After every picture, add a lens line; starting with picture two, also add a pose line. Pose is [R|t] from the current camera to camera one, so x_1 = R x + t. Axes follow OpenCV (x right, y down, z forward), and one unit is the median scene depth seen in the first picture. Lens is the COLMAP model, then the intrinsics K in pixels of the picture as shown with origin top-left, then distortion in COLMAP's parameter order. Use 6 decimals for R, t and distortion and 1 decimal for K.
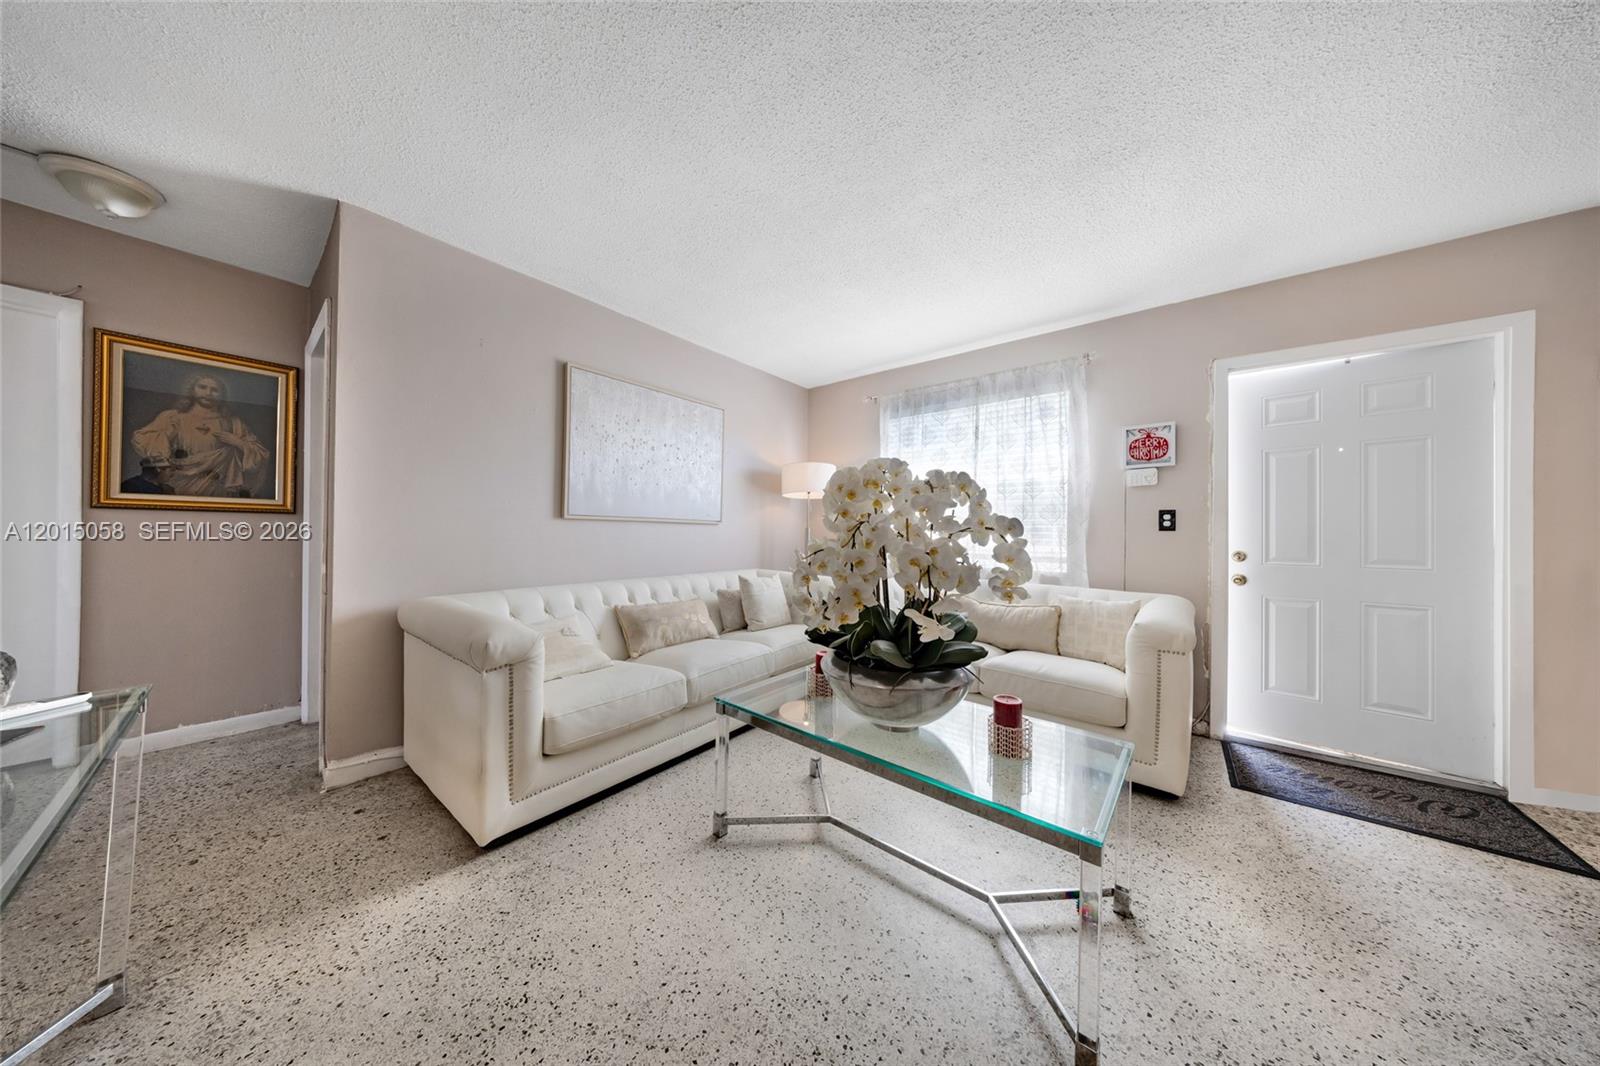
lens RADIAL K [[484.7, 0, 794.6], [0, 484.7, 530.8], [0, 0, 1]] dist [0.003677, 0.000144]
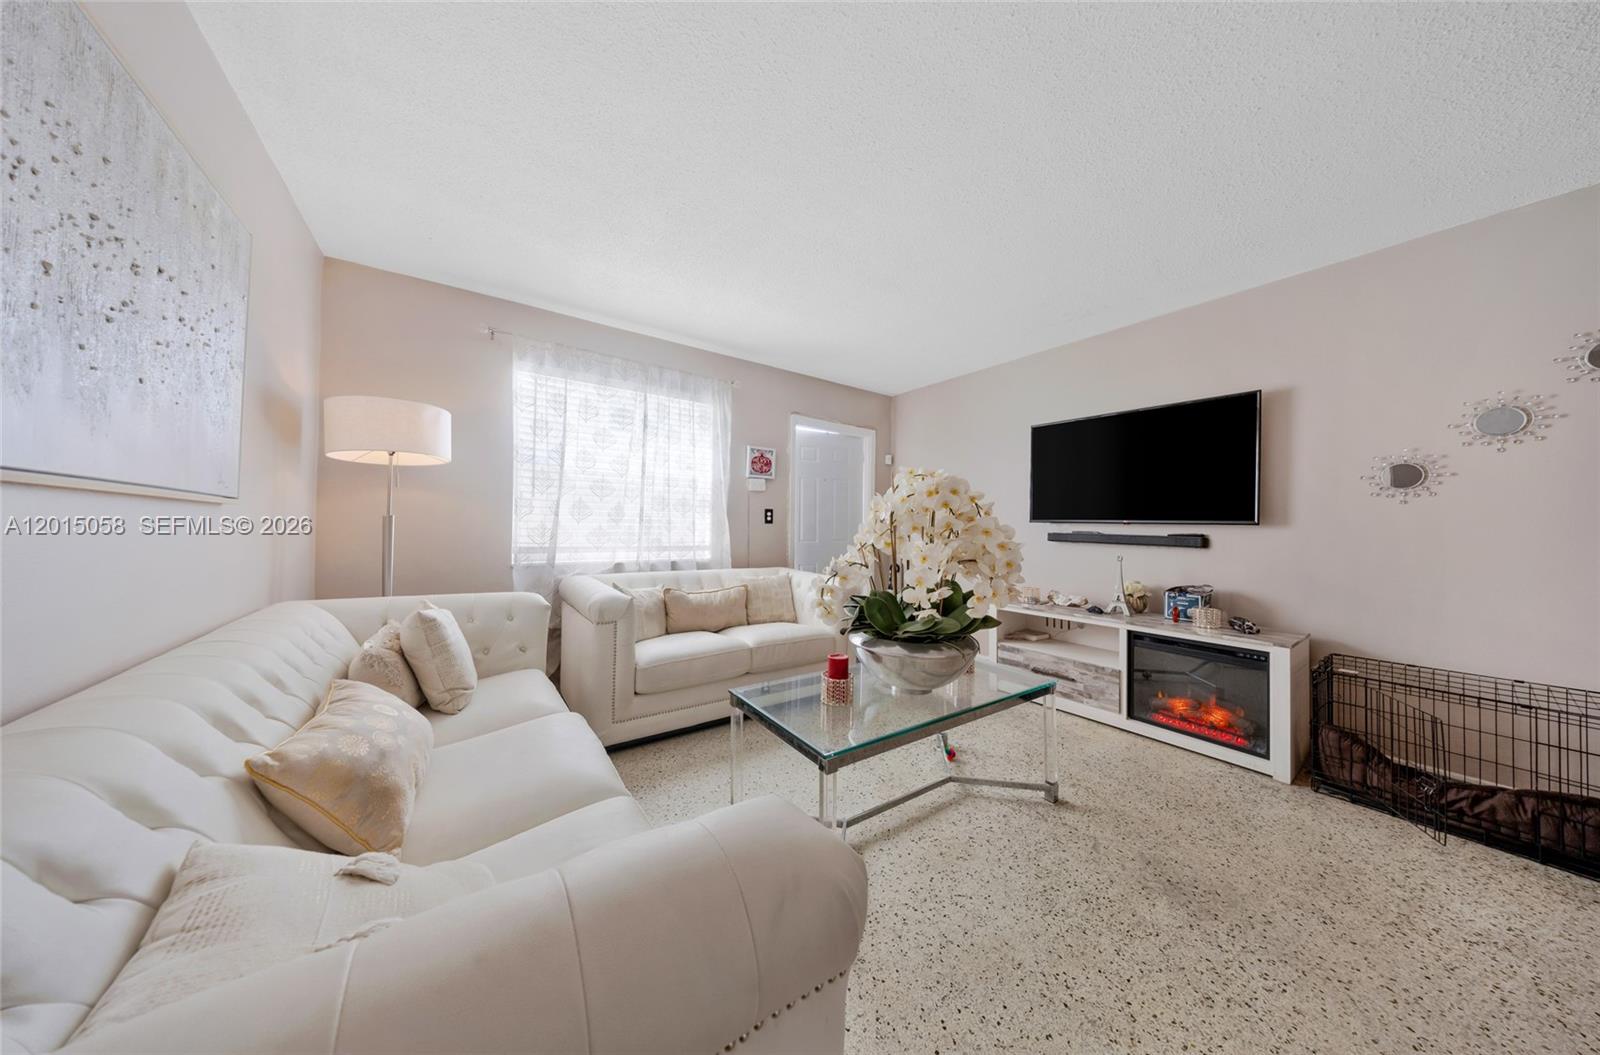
lens RADIAL K [[475.1, 0, 790.4], [0, 475.1, 527.8], [0, 0, 1]] dist [0.000803, 0.000026]
pose [[0.252770, -0.019737, 0.967325, -0.583504], [-0.021150, 0.999440, 0.025919, -0.025250], [-0.967295, -0.027011, 0.252211, 0.580267]]
